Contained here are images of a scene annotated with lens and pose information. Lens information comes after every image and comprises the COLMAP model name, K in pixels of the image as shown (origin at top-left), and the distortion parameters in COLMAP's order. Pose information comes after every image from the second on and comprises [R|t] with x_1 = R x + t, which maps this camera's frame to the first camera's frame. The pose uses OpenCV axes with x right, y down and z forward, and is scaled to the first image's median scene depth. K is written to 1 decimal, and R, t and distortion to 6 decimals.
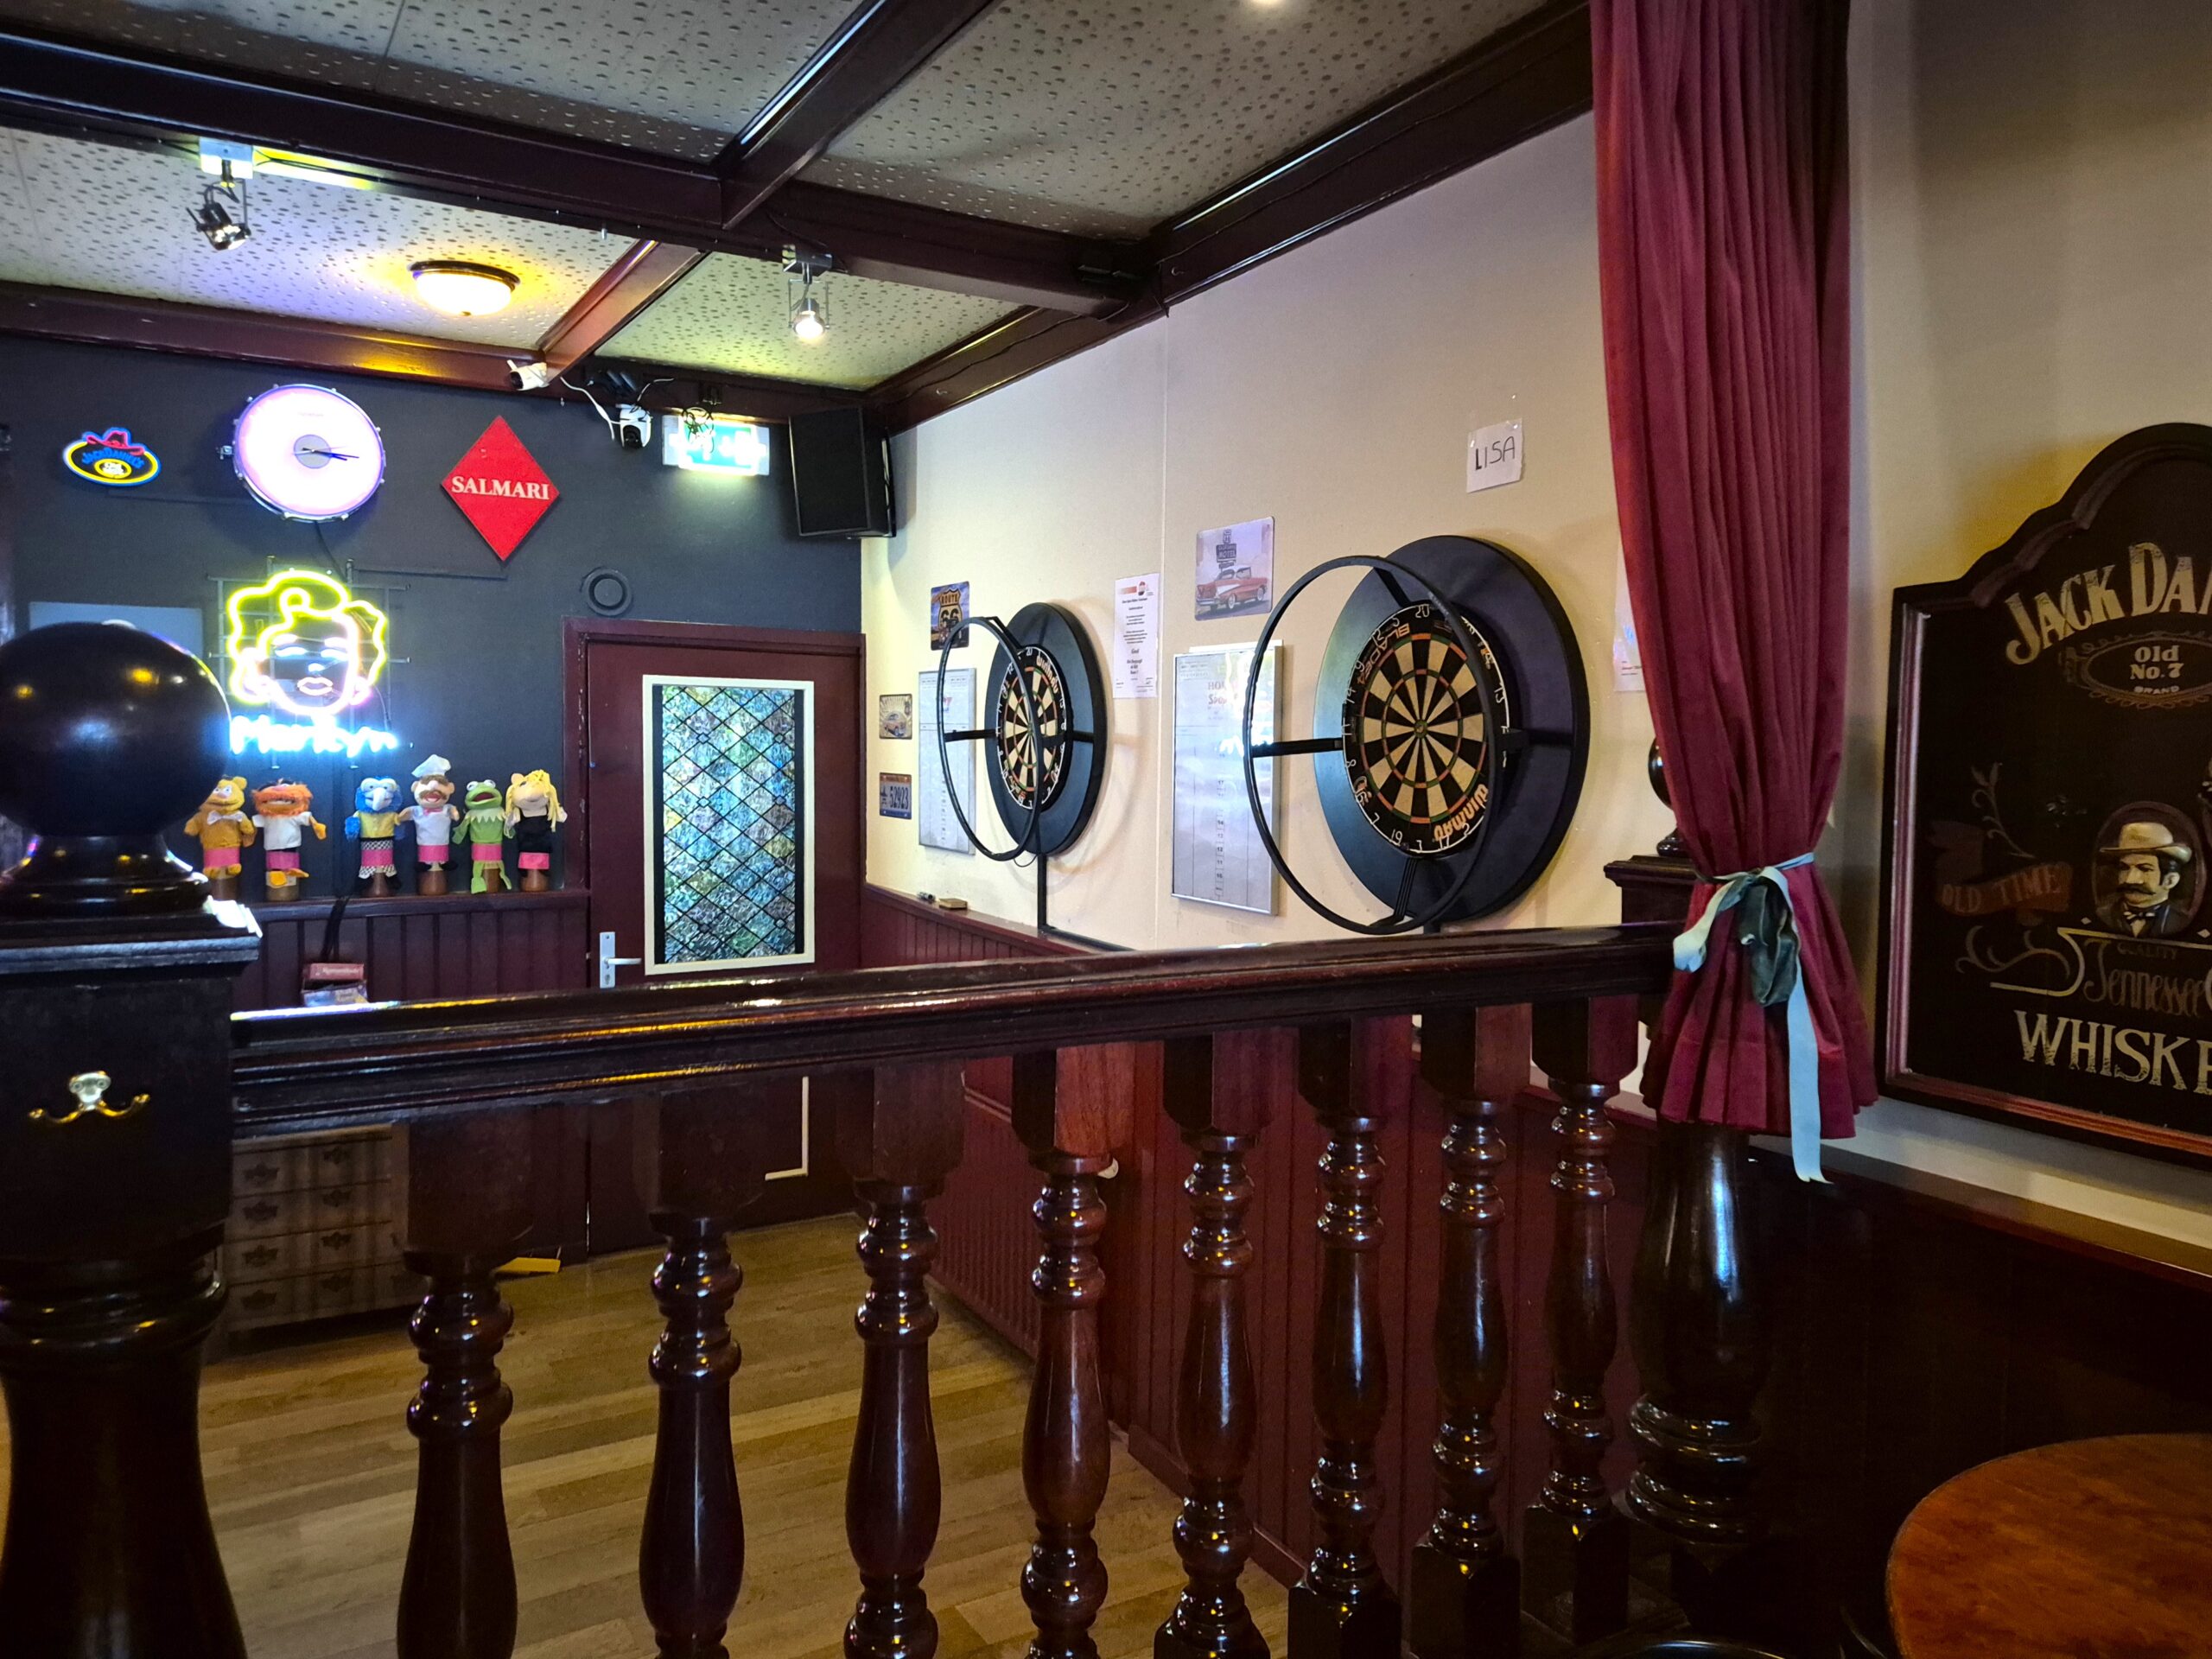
lens RADIAL K [[1532.0, 0, 1106.0], [0, 1532.0, 829.5], [0, 0, 1]] dist [0.002446, 0.002723]
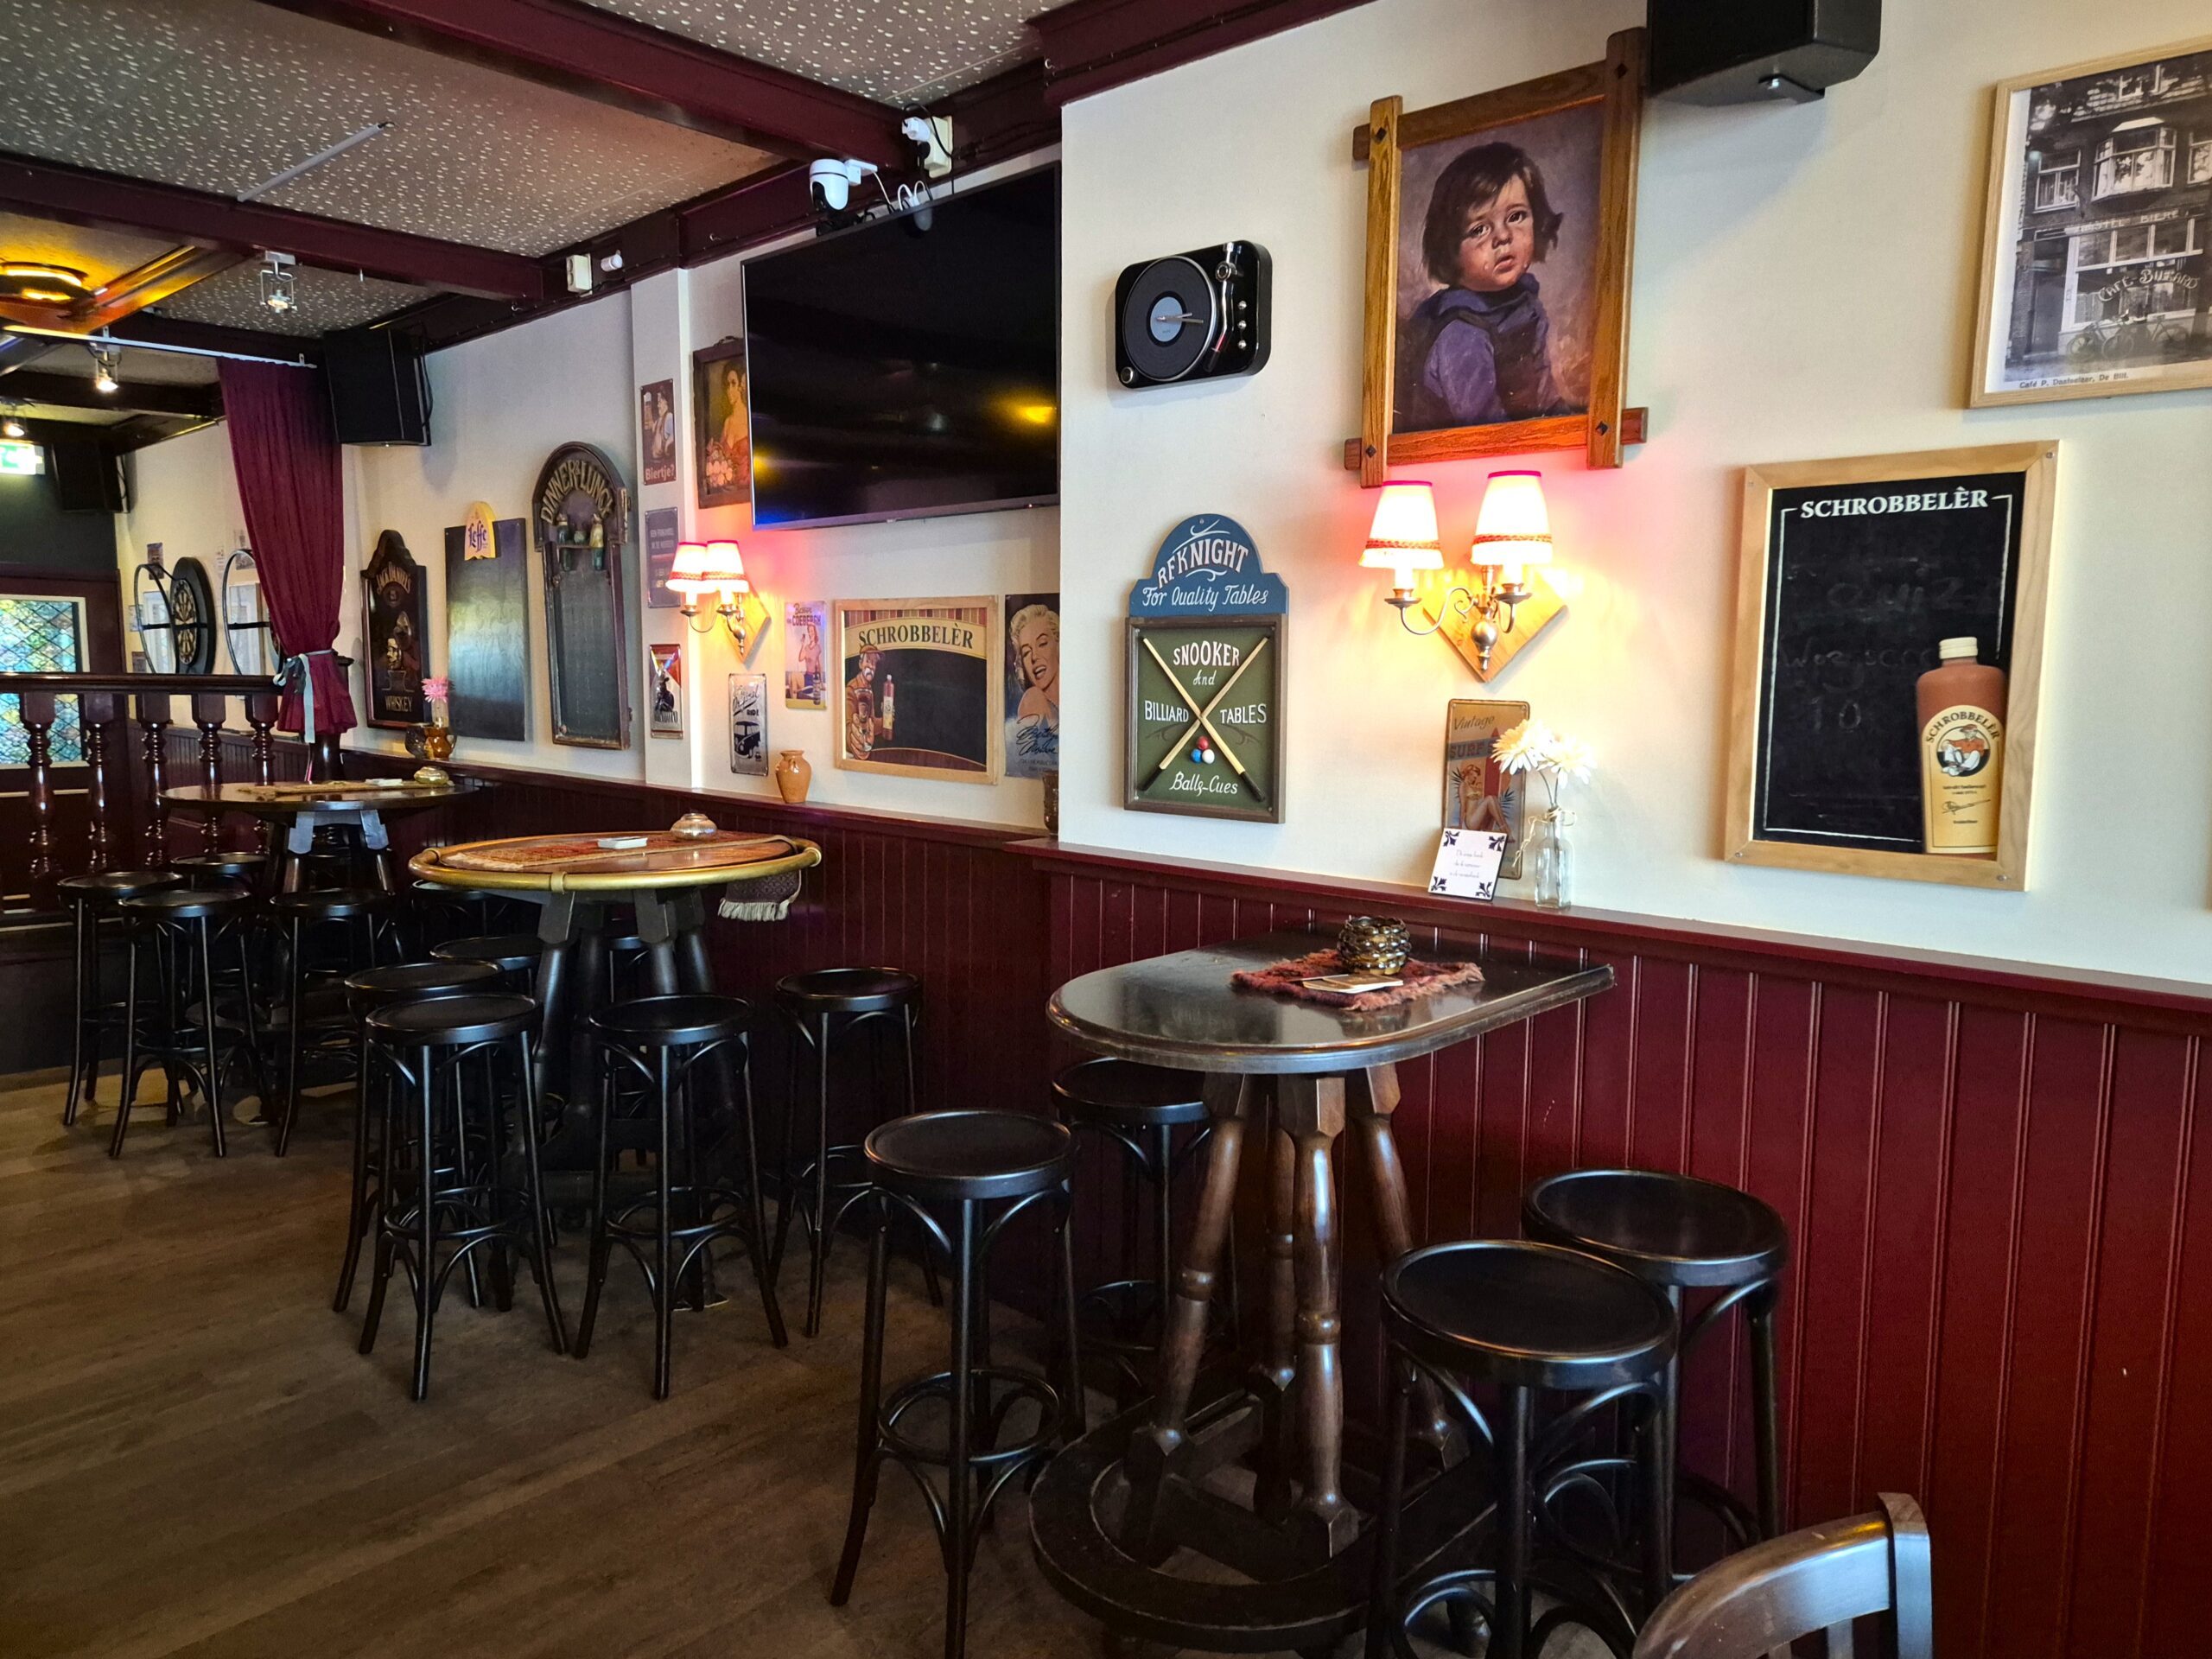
lens RADIAL K [[1532.0, 0, 1106.0], [0, 1532.0, 829.5], [0, 0, 1]] dist [0.002446, 0.002723]
pose [[0.958449, -0.040269, 0.282407, 0.439823], [0.025122, 0.998055, 0.057055, 0.099093], [-0.284155, -0.047590, 0.957597, -1.042352]]
